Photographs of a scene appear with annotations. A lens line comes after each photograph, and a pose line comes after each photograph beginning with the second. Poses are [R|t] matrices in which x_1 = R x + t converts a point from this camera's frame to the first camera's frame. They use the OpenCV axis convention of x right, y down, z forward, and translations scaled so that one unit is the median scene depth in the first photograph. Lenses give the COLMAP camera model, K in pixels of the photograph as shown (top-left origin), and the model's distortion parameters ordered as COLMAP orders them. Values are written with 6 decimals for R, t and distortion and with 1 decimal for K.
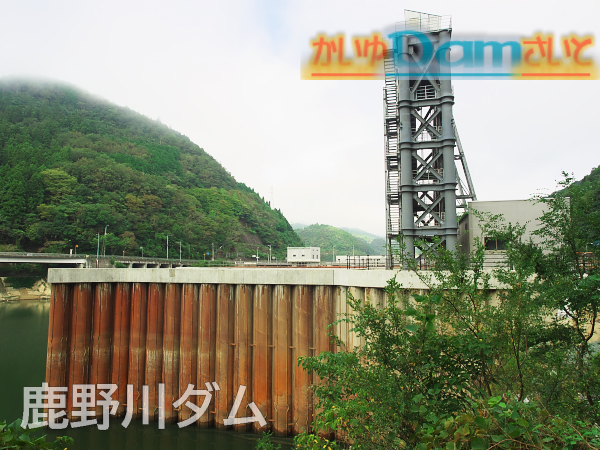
lens RADIAL K [[422.7, 0, 298.9], [0, 422.7, 224.7], [0, 0, 1]] dist [-0.025030, 0.012950]
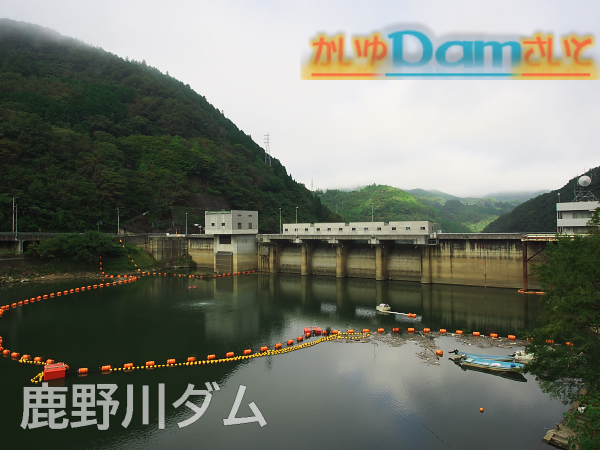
lens RADIAL K [[422.7, 0, 301.2], [0, 422.7, 225.3], [0, 0, 1]] dist [-0.025030, 0.012950]
pose [[0.984651, -0.008077, -0.174350, 0.190141], [0.023279, 0.996081, 0.085325, 0.016850], [0.172978, -0.088074, 0.980980, 0.302355]]
